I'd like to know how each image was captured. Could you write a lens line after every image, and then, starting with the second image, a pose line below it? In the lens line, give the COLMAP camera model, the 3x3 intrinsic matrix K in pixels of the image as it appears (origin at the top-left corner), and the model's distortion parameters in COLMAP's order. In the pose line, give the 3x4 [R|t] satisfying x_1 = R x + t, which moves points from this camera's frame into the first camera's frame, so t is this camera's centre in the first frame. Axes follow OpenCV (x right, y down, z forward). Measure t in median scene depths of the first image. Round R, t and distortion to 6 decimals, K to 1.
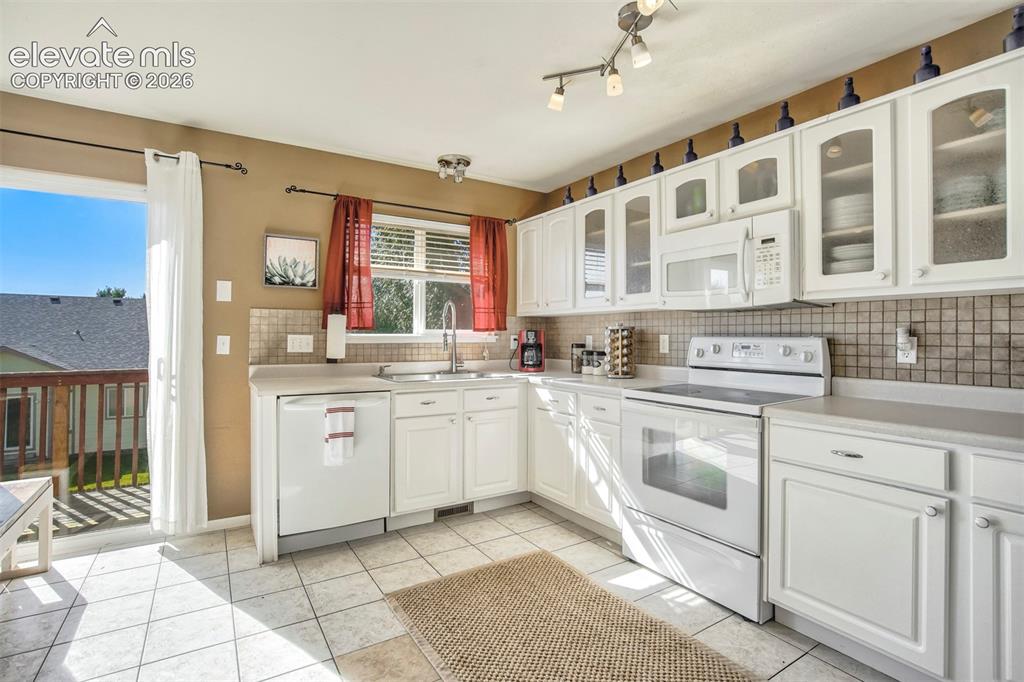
lens RADIAL K [[482.5, 0, 503.8], [0, 482.5, 335.5], [0, 0, 1]] dist [-0.037831, 0.007531]
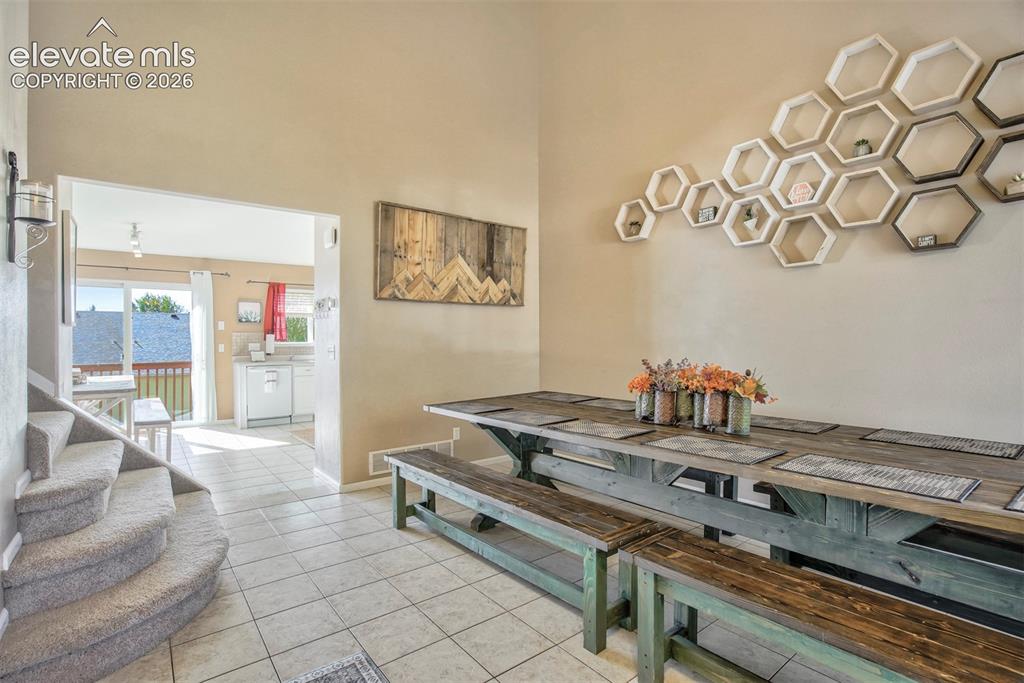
lens RADIAL K [[481.3, 0, 492.1], [0, 481.3, 331.1], [0, 0, 1]] dist [-0.036071, 0.007723]
pose [[0.996589, -0.014424, 0.081255, 0.643744], [0.015700, 0.999763, -0.015092, -0.008291], [-0.081018, 0.016316, 0.996579, -1.674822]]
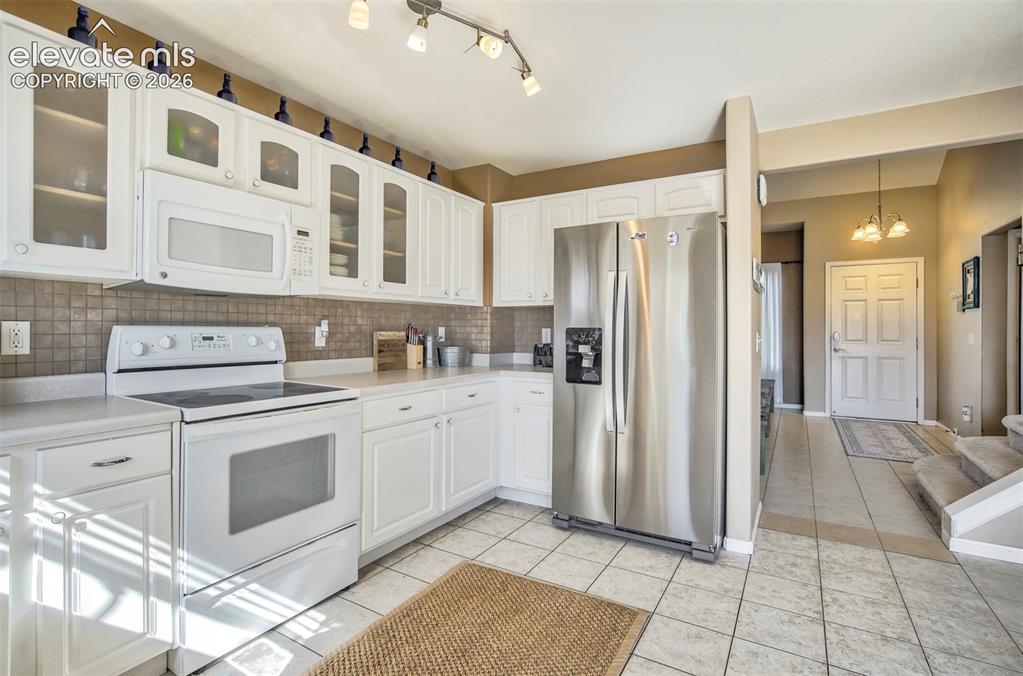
lens RADIAL K [[503.4, 0, 506.7], [0, 503.4, 326.2], [0, 0, 1]] dist [-0.024450, 0.000431]
pose [[-0.455104, -0.002062, 0.890436, -0.489695], [-0.009632, 0.999950, -0.002607, 0.000272], [-0.890386, -0.009763, -0.455101, 0.881411]]
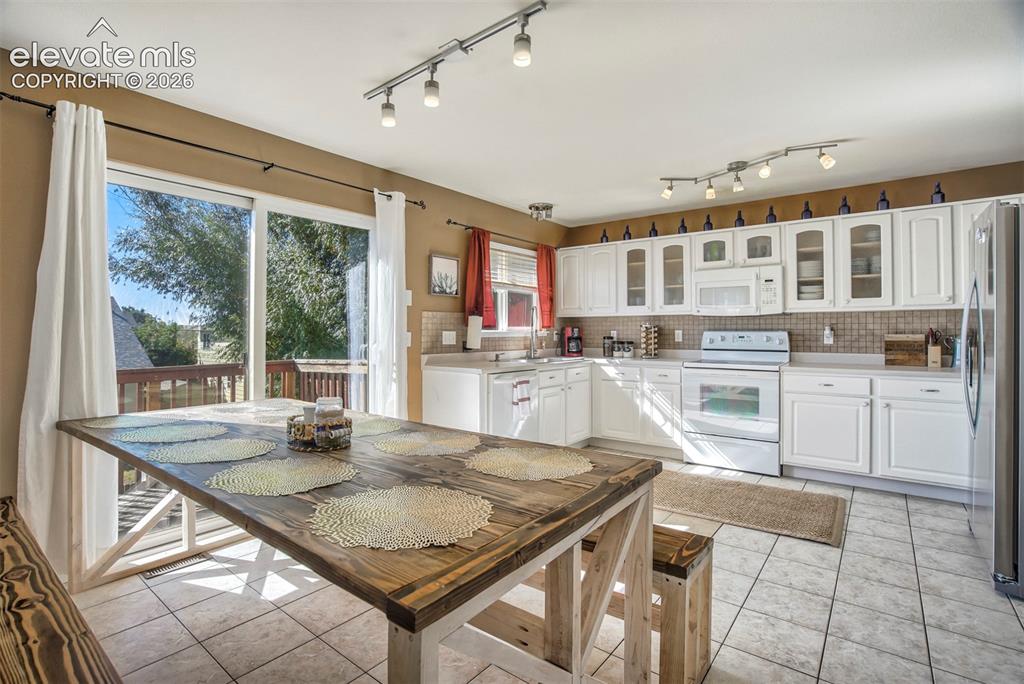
lens RADIAL K [[481.3, 0, 492.1], [0, 481.3, 331.6], [0, 0, 1]] dist [-0.036071, 0.007723]
pose [[0.947695, -0.004880, 0.319141, -0.881082], [0.004082, 0.999987, 0.003170, -0.004949], [-0.319153, -0.001702, 0.947702, -0.356784]]
